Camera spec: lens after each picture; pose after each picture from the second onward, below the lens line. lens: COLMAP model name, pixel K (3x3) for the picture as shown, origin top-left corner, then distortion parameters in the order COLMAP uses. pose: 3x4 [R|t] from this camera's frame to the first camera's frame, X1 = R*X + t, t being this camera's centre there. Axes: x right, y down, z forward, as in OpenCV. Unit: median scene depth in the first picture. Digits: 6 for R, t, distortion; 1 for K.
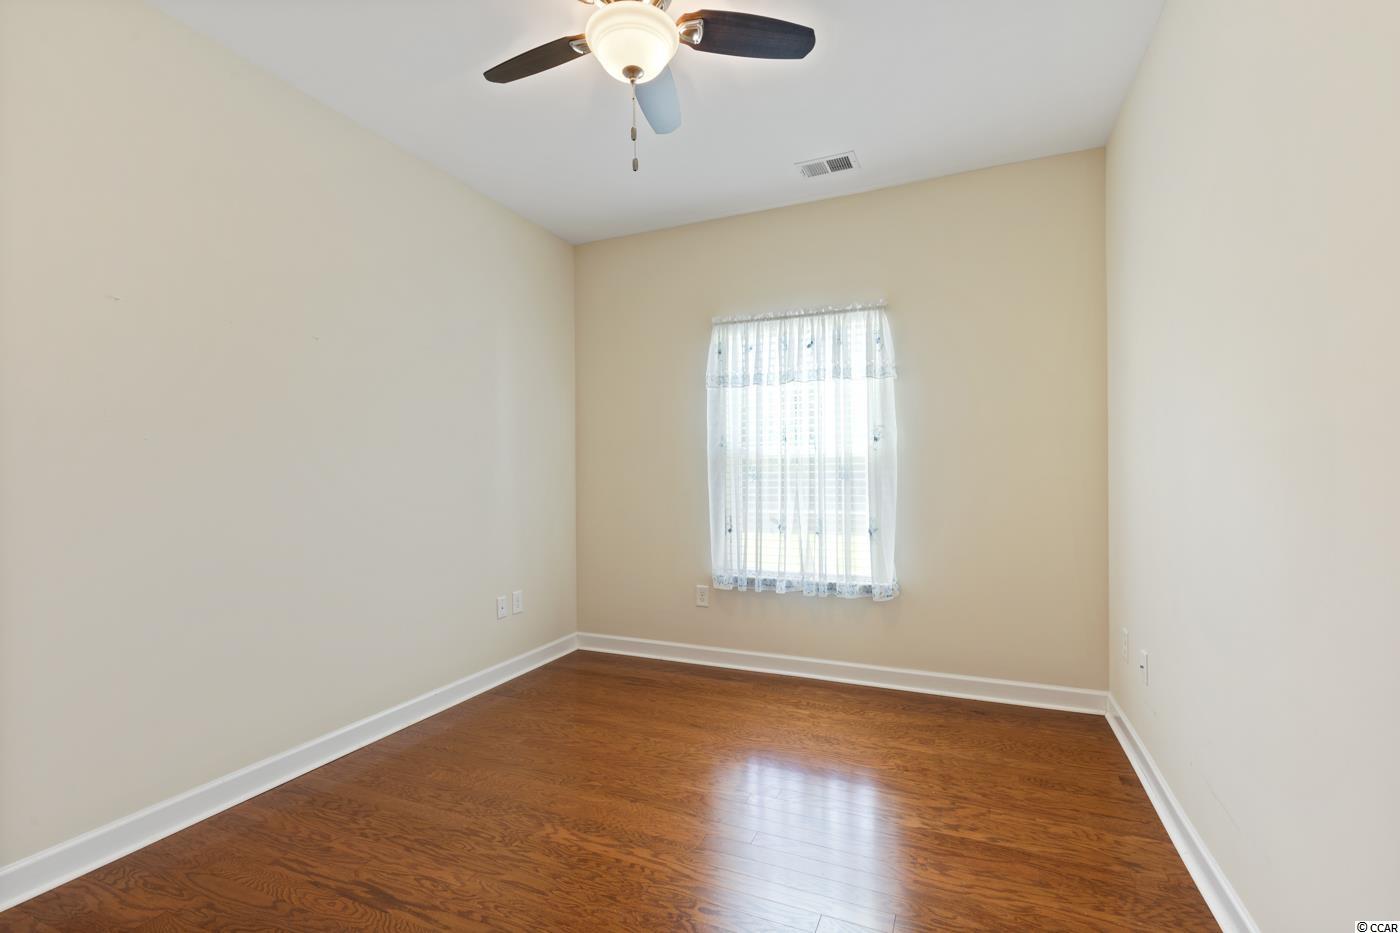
lens RADIAL K [[639.5, 0, 693.1], [0, 639.5, 473.9], [0, 0, 1]] dist [0.004966, -0.000505]
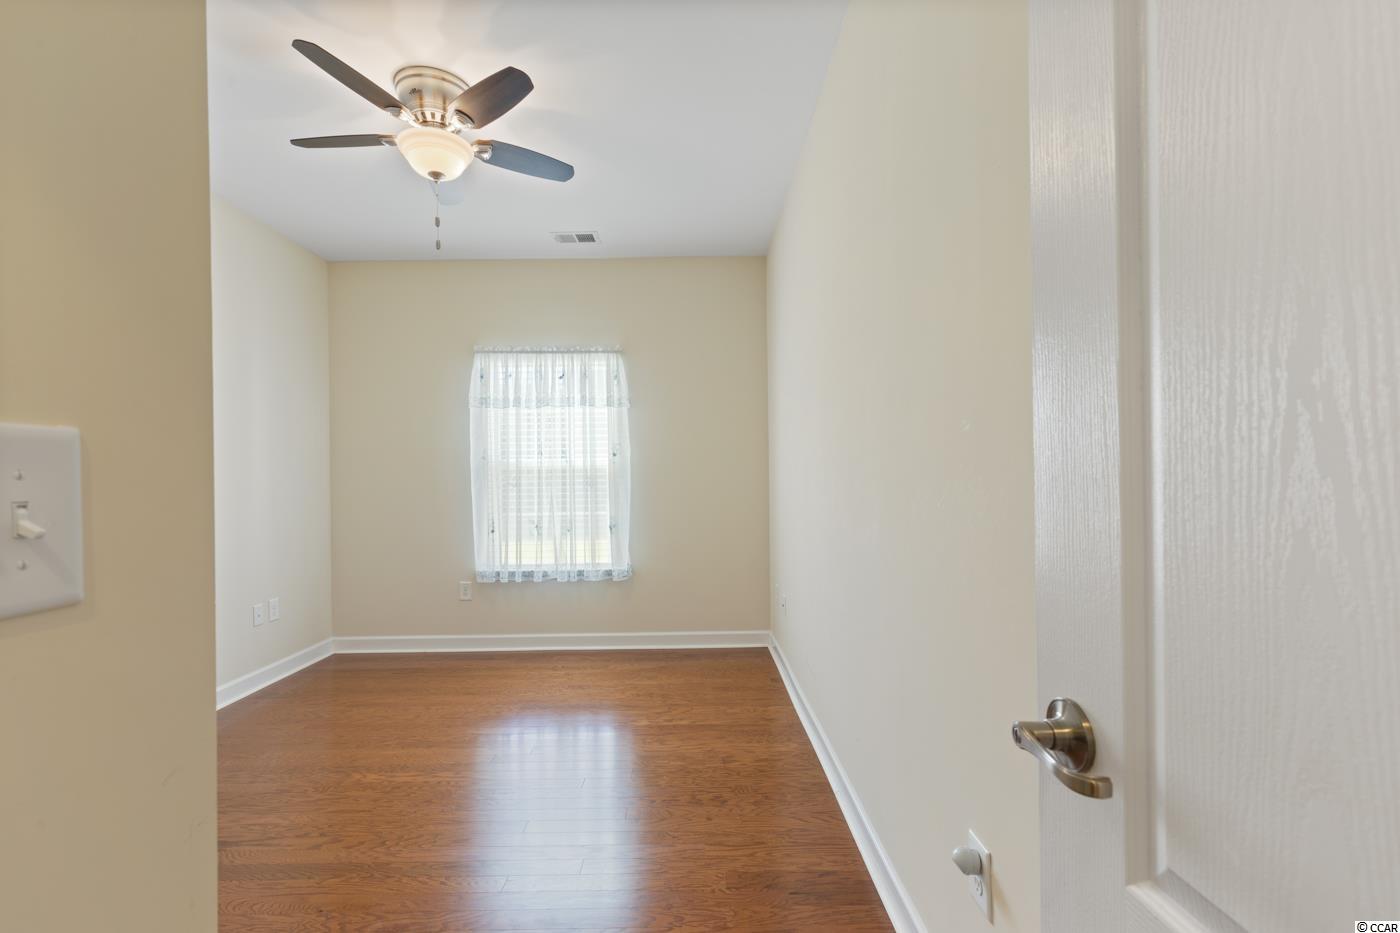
lens RADIAL K [[570.3, 0, 696.7], [0, 570.3, 481.5], [0, 0, 1]] dist [0.001486, -0.000065]
pose [[0.910449, -0.004654, 0.413595, -0.035417], [0.005380, 0.999985, -0.000590, 0.000697], [-0.413586, 0.002762, 0.910461, -0.103210]]
